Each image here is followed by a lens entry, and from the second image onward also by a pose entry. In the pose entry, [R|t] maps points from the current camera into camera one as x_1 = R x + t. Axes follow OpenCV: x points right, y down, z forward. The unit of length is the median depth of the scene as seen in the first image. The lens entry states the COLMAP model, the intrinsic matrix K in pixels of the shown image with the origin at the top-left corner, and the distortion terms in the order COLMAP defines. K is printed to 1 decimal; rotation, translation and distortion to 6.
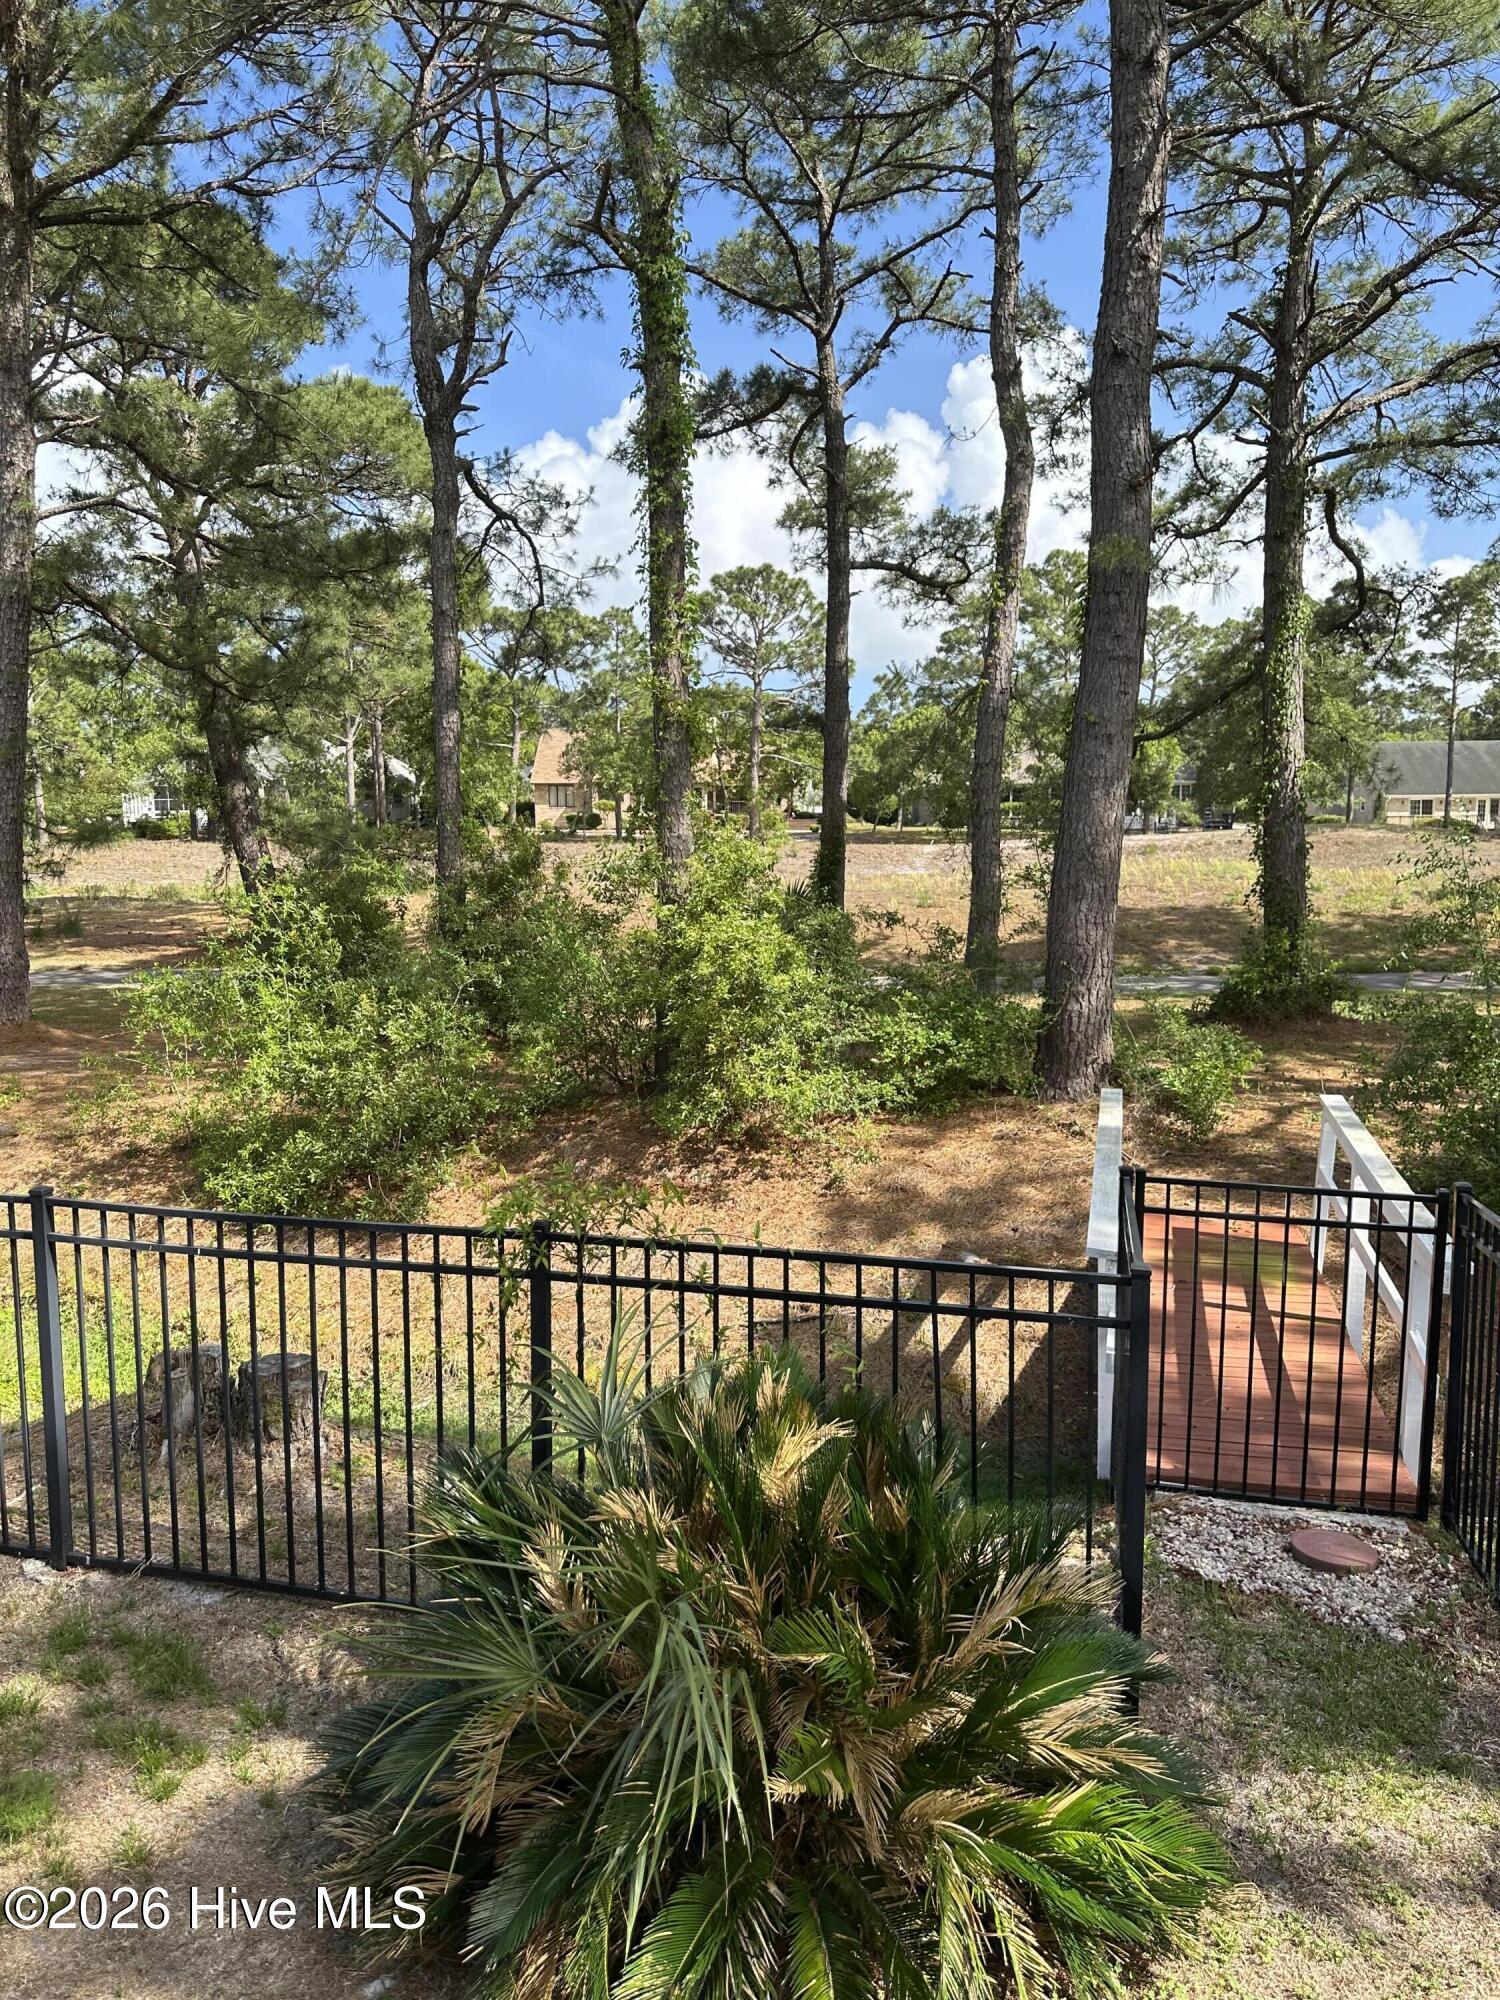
lens RADIAL K [[1415.5, 0, 743.4], [0, 1415.5, 995.5], [0, 0, 1]] dist [0.041670, -0.049765]
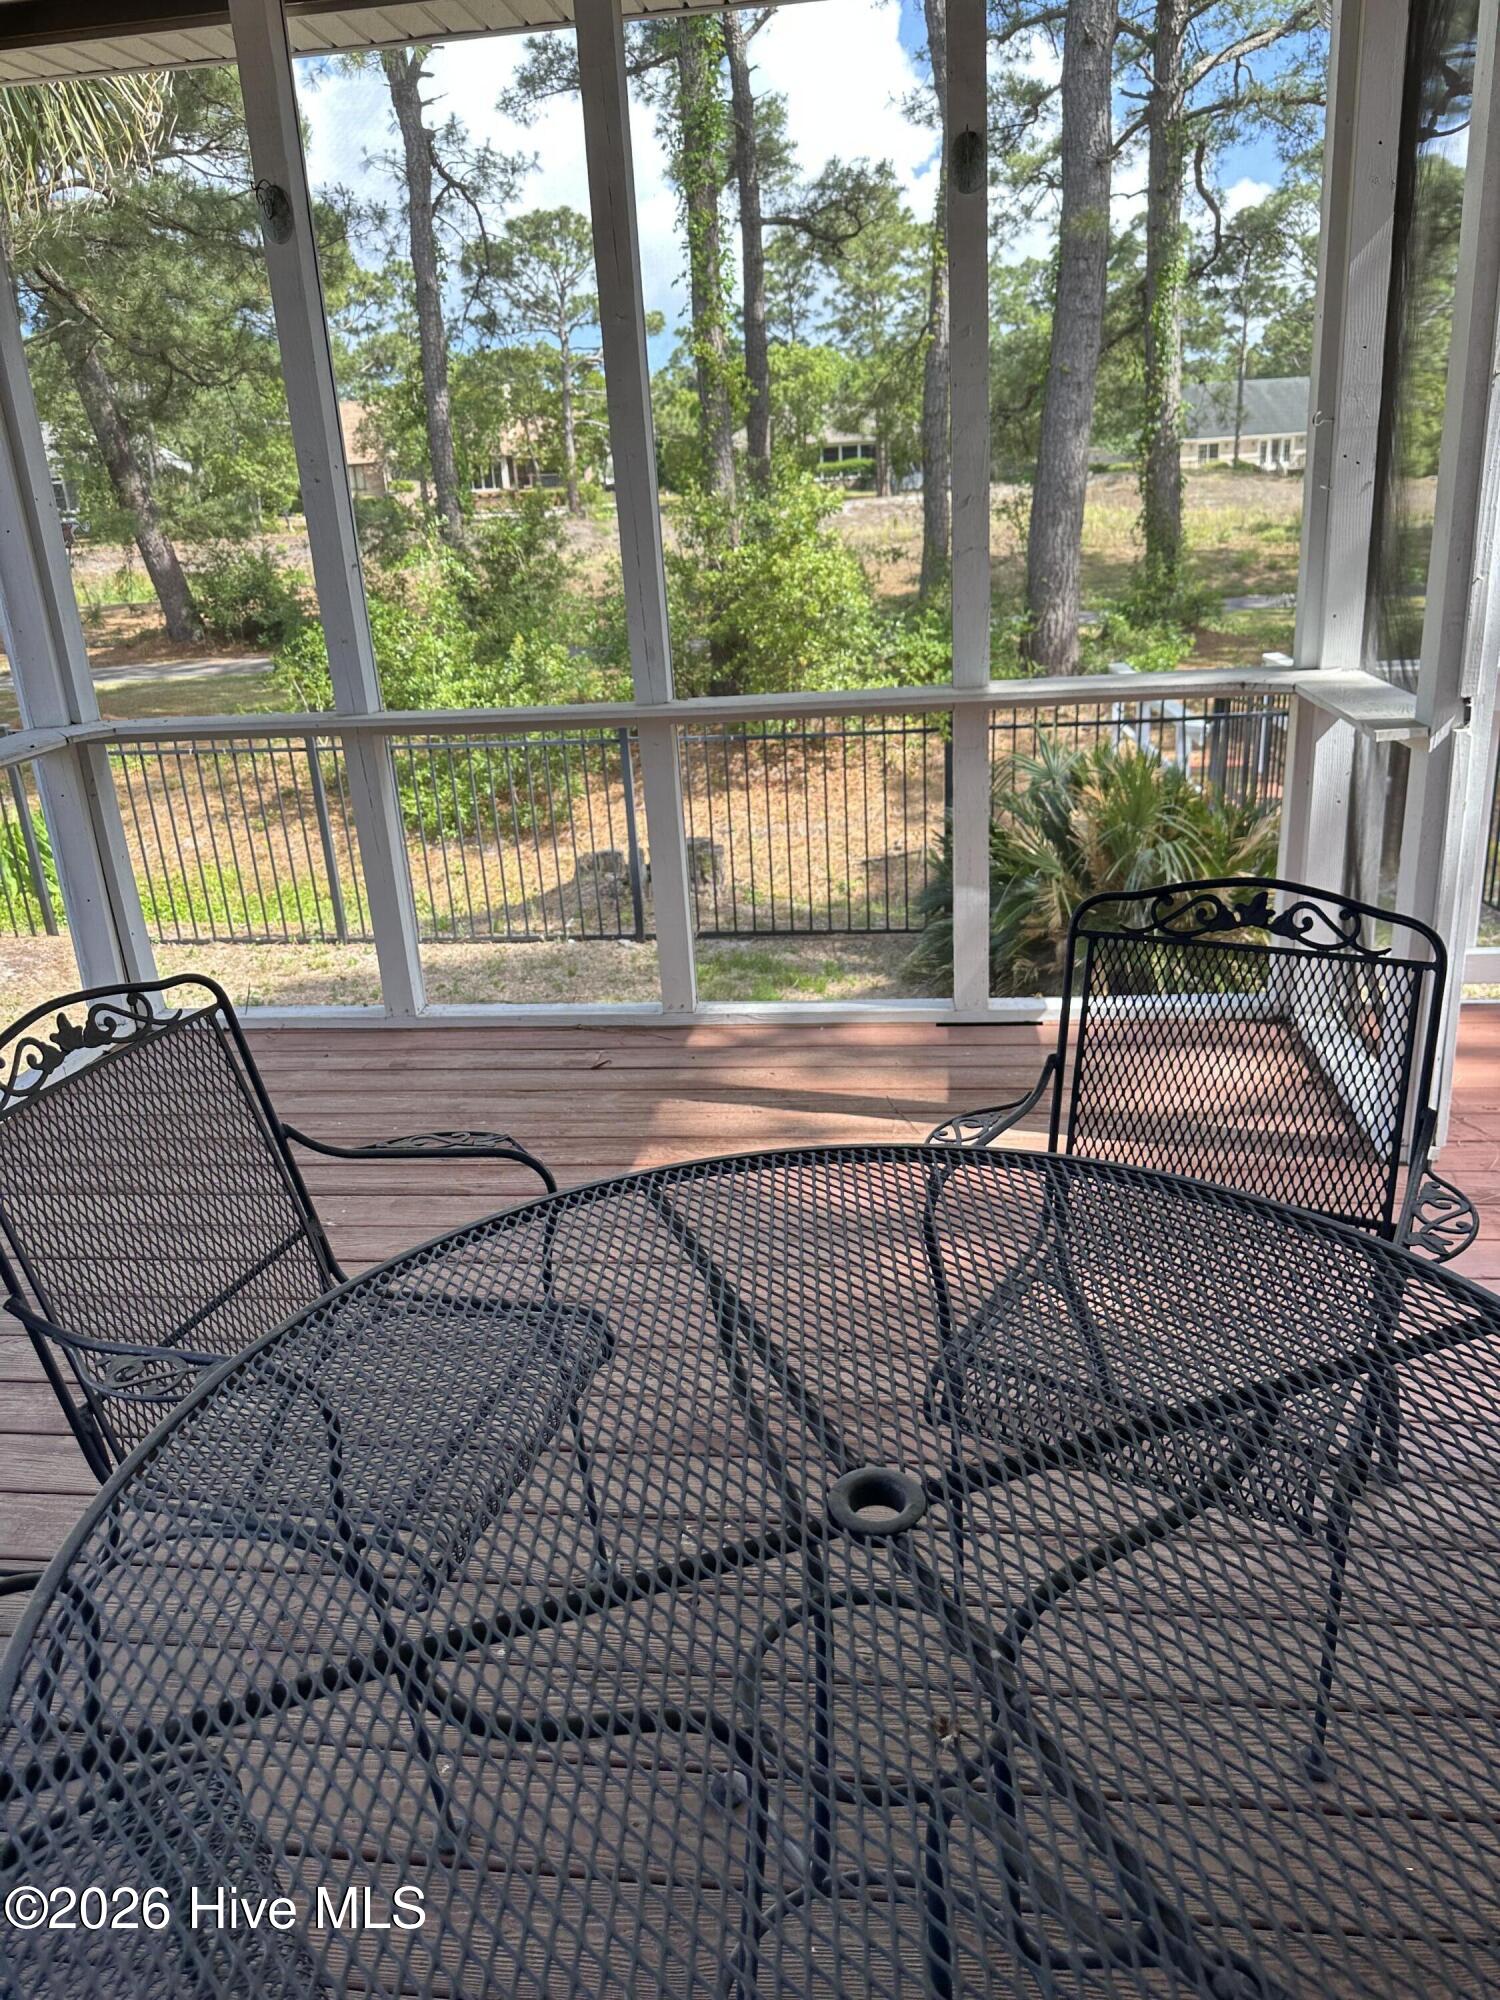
lens RADIAL K [[1430.6, 0, 750.0], [0, 1430.6, 1000.0], [0, 0, 1]] dist [-0.008543, 0.002771]
pose [[0.986849, -0.095685, 0.130280, -0.128989], [0.065254, 0.973204, 0.220490, 0.023983], [-0.147886, -0.209089, 0.966650, -0.142181]]
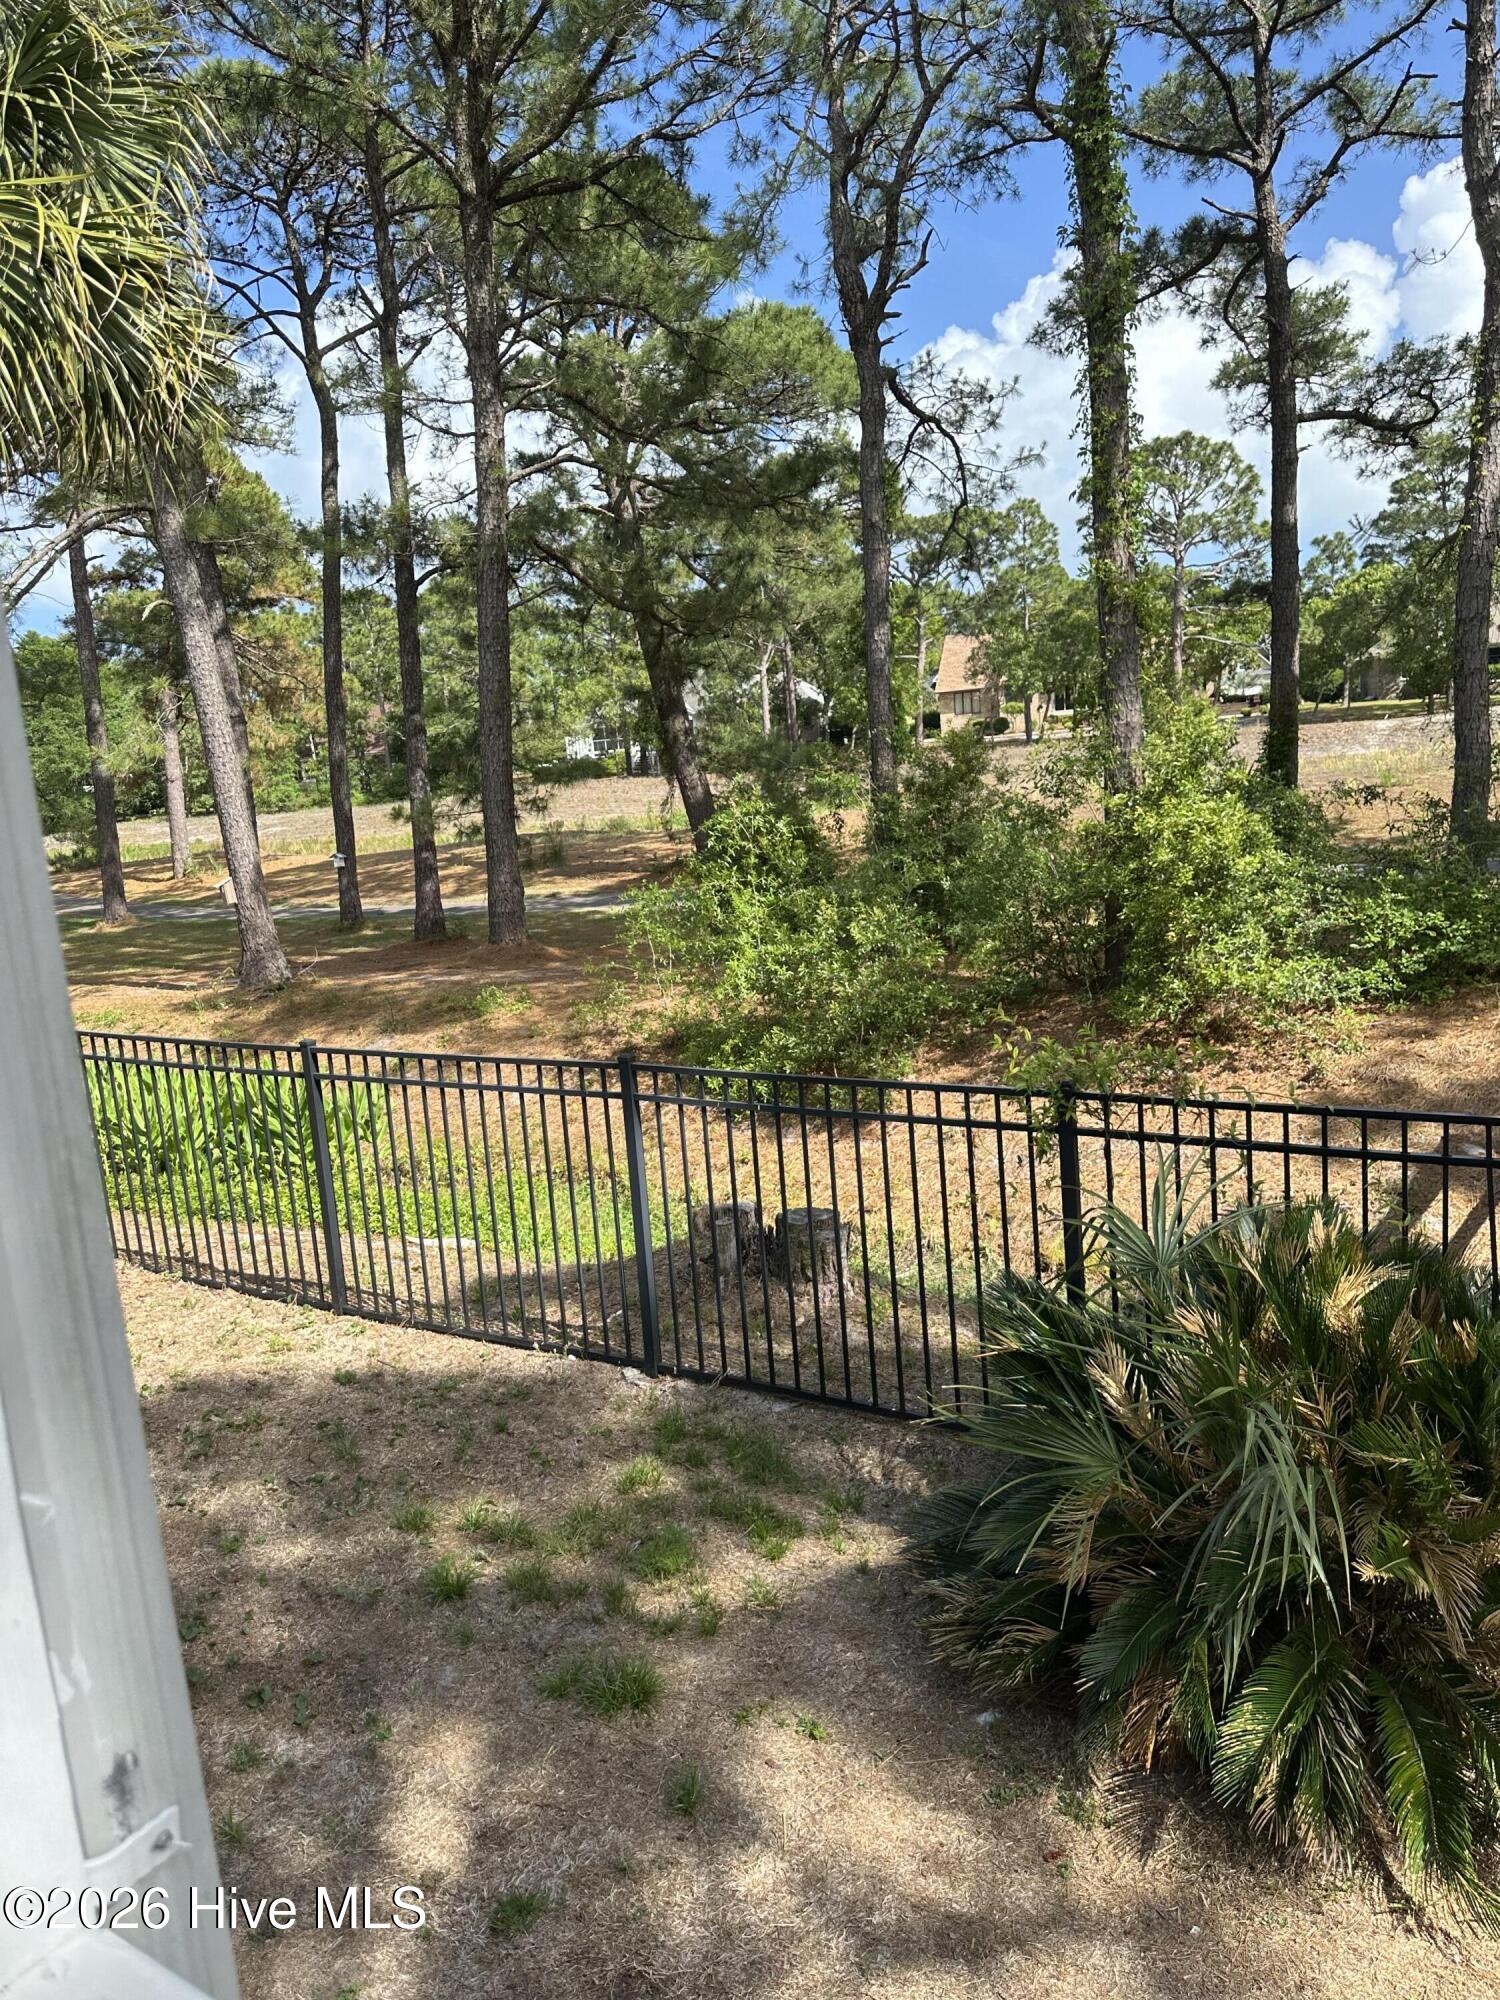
lens RADIAL K [[1415.5, 0, 743.4], [0, 1415.5, 995.5], [0, 0, 1]] dist [0.041670, -0.049765]
pose [[0.958055, -0.027036, -0.285307, -0.017356], [0.044720, 0.997448, 0.055651, 0.005866], [0.283075, -0.066075, 0.956819, -0.022865]]
